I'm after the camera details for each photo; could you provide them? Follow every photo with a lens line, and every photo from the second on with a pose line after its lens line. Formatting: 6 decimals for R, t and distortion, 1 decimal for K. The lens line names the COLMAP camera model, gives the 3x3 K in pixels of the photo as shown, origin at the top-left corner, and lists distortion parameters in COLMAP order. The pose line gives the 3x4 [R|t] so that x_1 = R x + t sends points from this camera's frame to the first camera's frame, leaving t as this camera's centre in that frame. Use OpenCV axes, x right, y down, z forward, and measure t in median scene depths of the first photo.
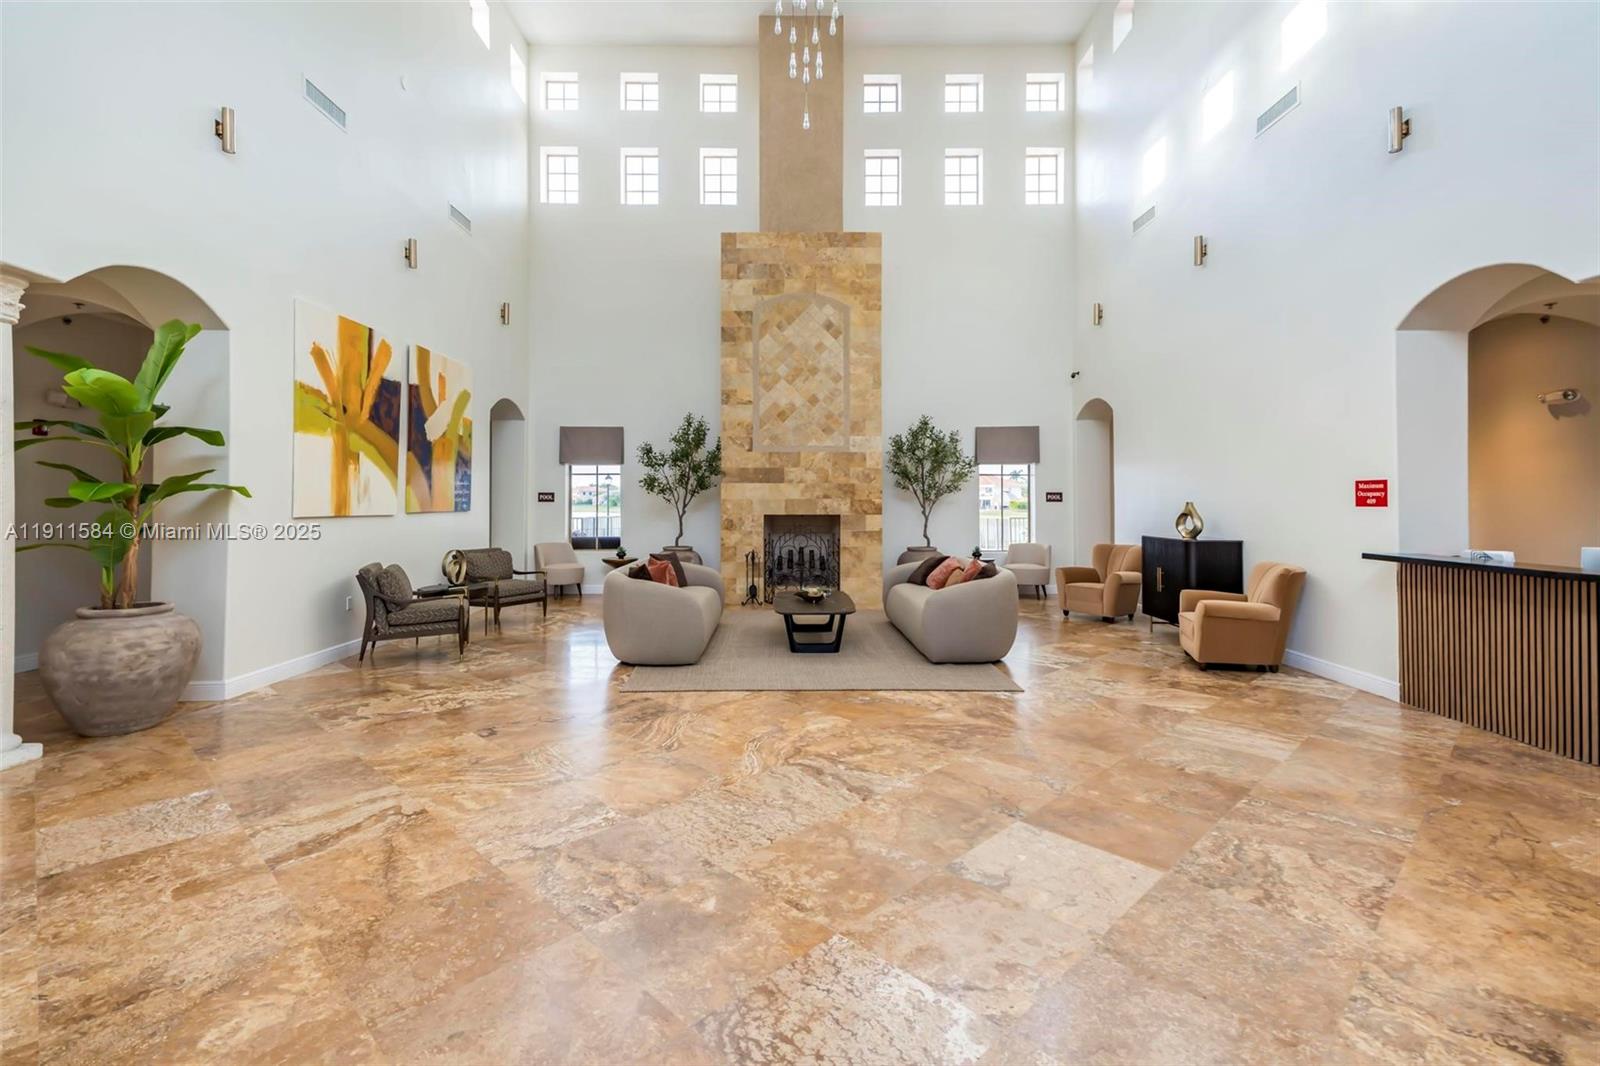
lens RADIAL K [[748.7, 0, 799.9], [0, 748.7, 493.7], [0, 0, 1]] dist [0.038939, -0.000227]
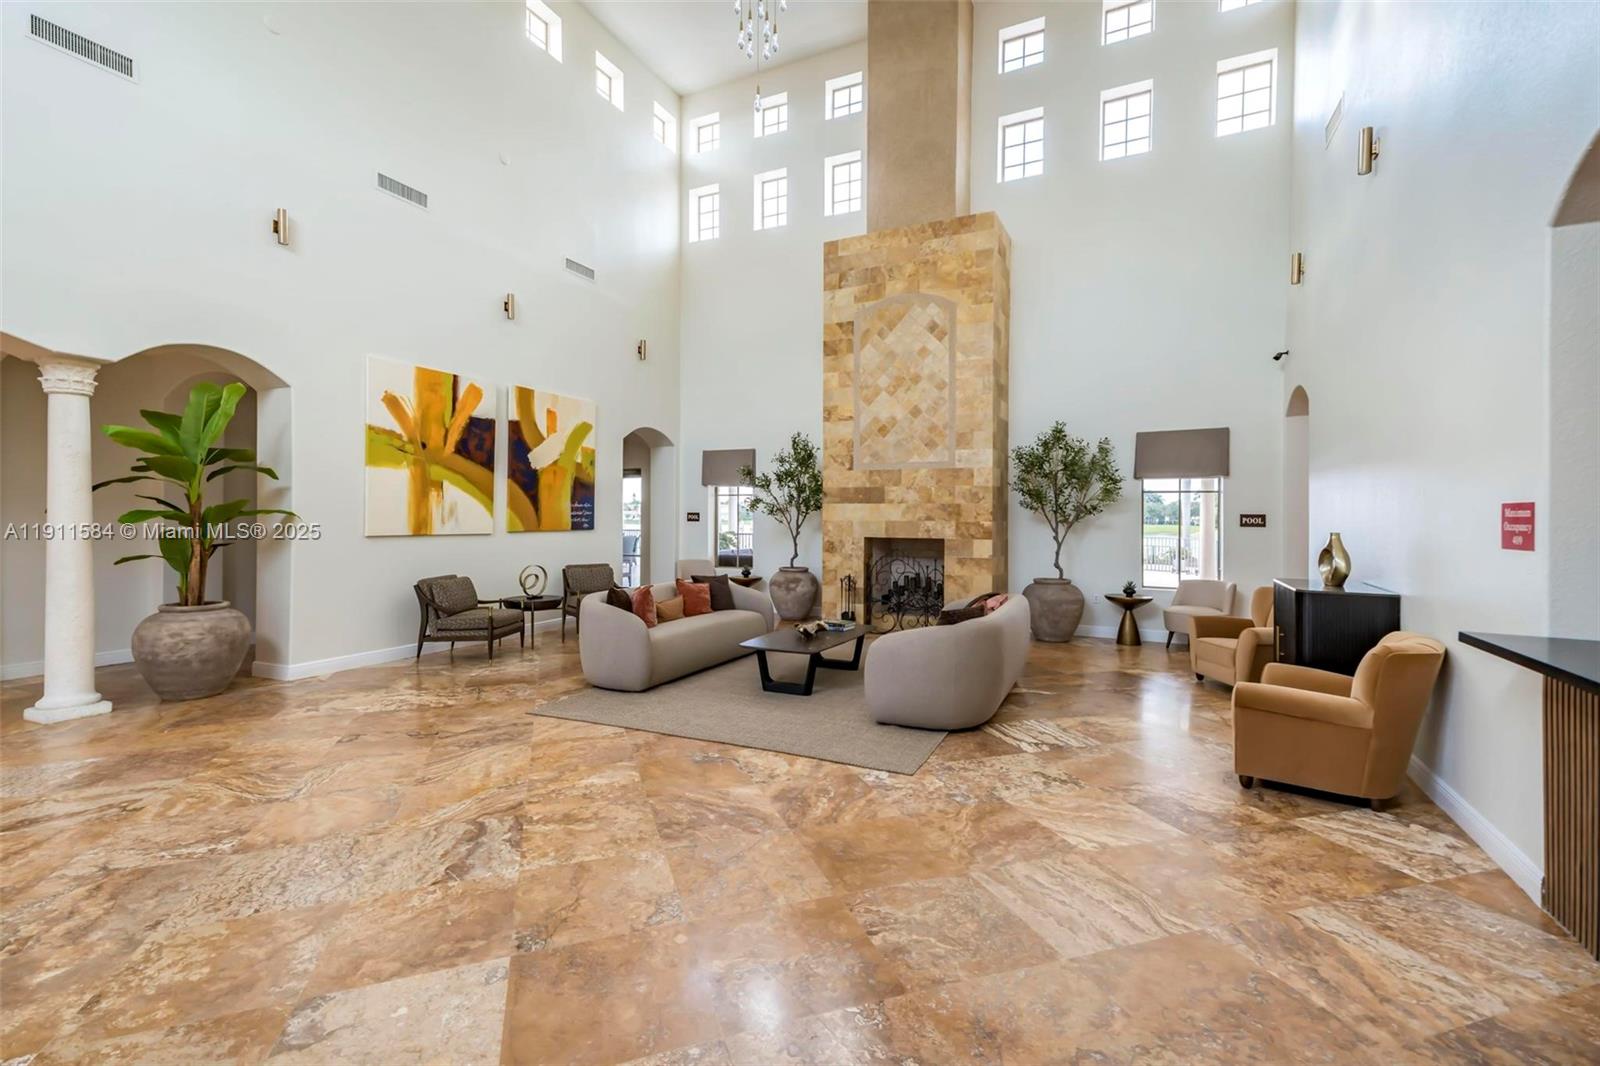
lens RADIAL K [[728.5, 0, 799.9], [0, 728.5, 516.0], [0, 0, 1]] dist [0.037819, -0.000039]
pose [[0.895872, 0.004128, -0.444293, 0.285168], [0.000079, 0.999955, 0.009450, -0.007267], [0.444312, -0.008501, 0.895832, 0.147179]]
